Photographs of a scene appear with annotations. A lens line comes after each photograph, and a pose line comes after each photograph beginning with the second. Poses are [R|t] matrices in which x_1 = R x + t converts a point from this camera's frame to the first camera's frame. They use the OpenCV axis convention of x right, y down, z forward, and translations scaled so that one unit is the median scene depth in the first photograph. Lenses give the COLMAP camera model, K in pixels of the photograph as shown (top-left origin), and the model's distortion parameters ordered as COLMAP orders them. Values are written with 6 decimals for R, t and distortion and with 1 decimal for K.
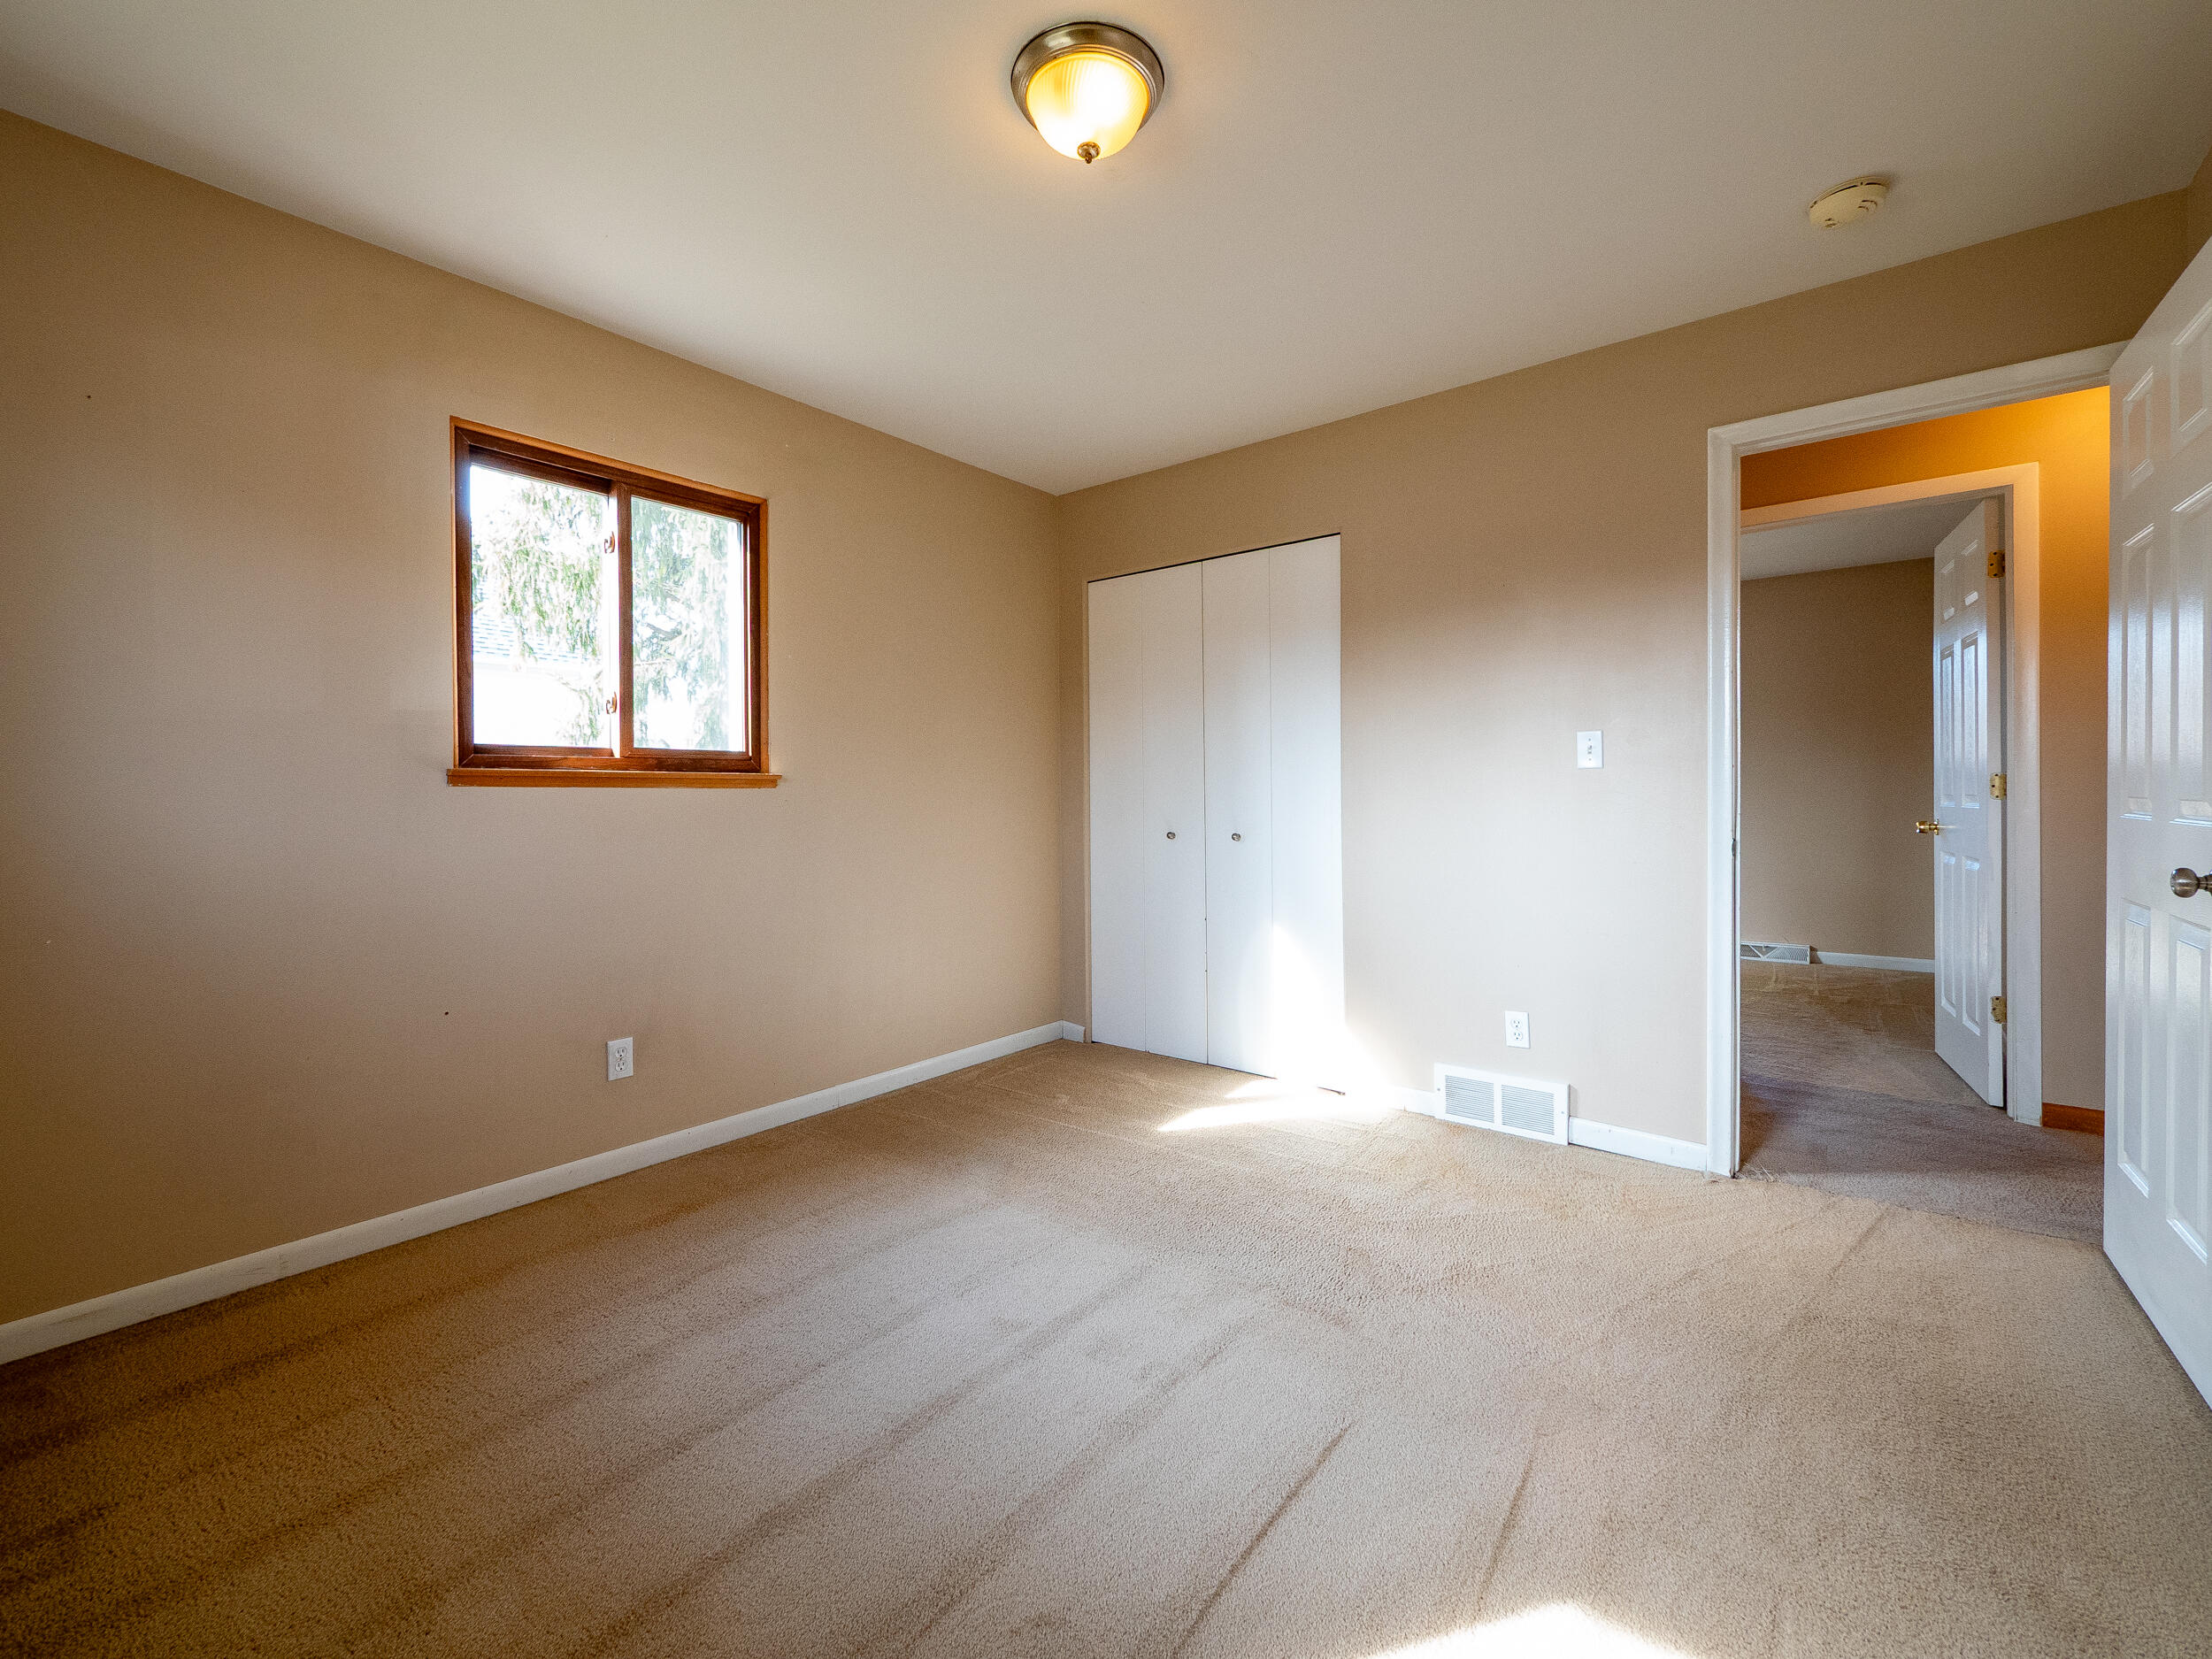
lens RADIAL K [[935.2, 0, 1096.3], [0, 935.2, 805.5], [0, 0, 1]] dist [-0.002348, -0.000283]
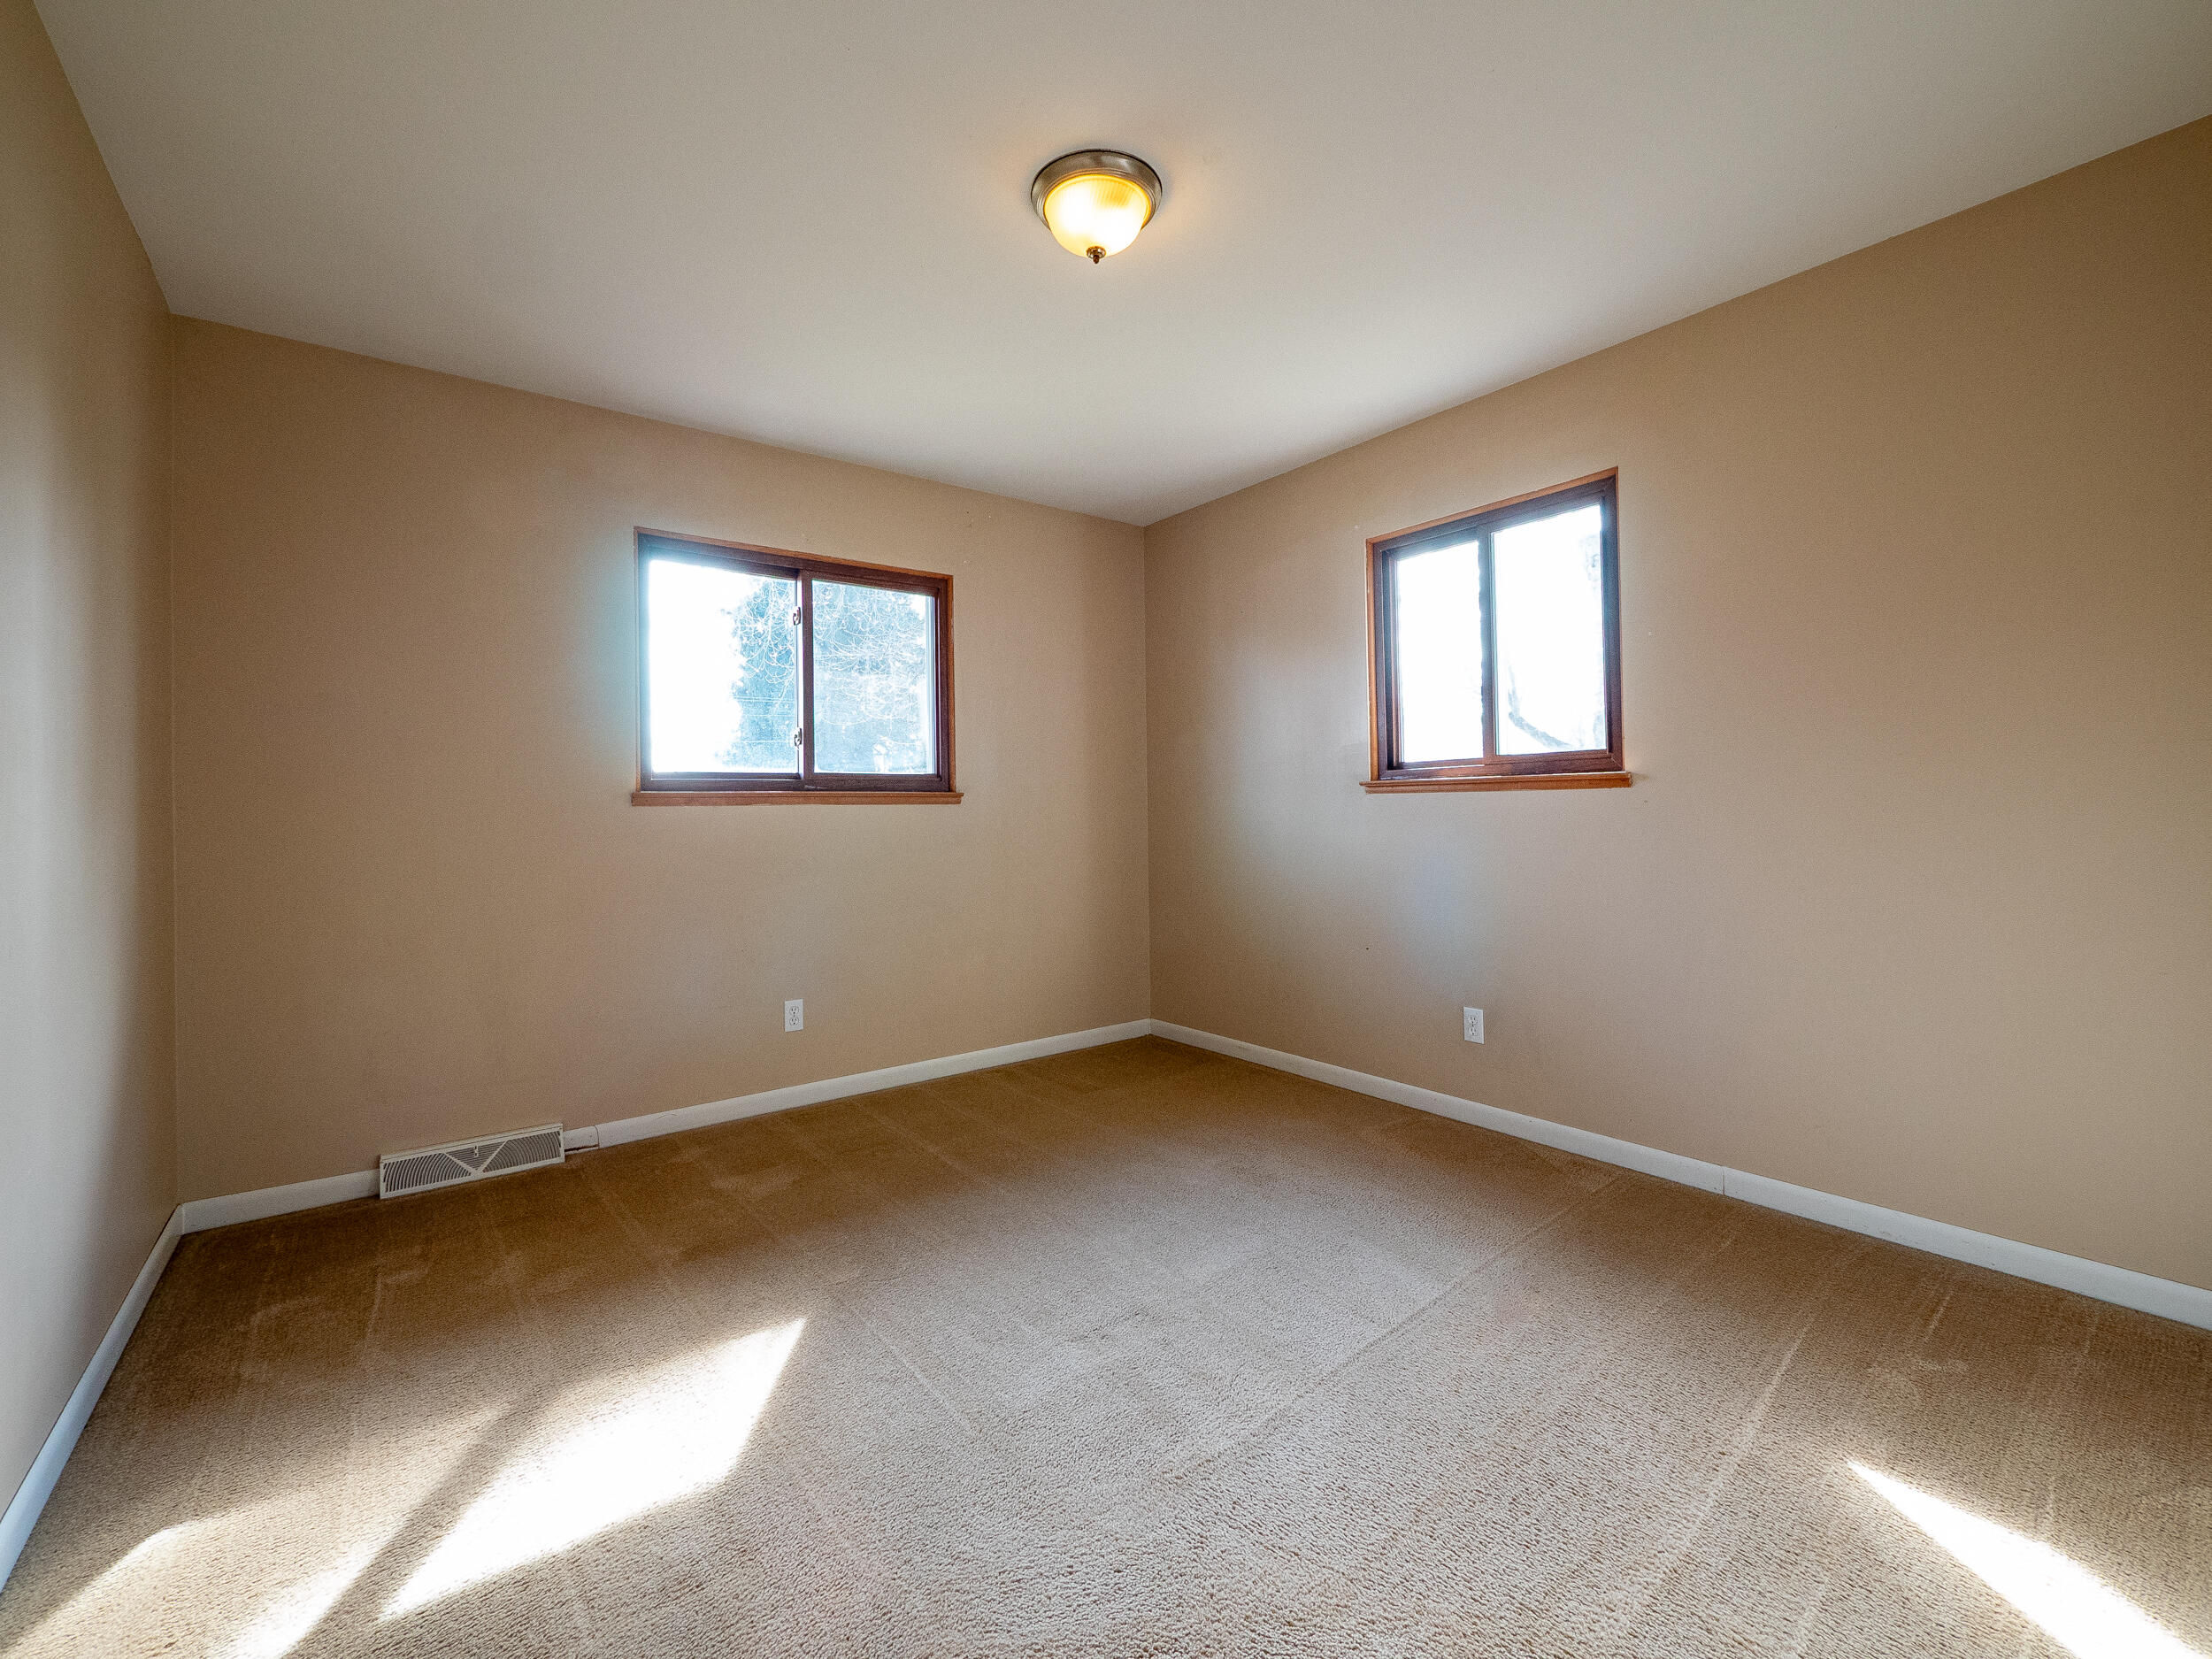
lens RADIAL K [[935.2, 0, 1096.3], [0, 935.2, 805.5], [0, 0, 1]] dist [-0.002348, -0.000283]
pose [[-0.245167, 0.008648, -0.969442, 0.693235], [0.010995, 0.999921, 0.006139, -0.013336], [0.969418, -0.009154, -0.245243, 0.789922]]
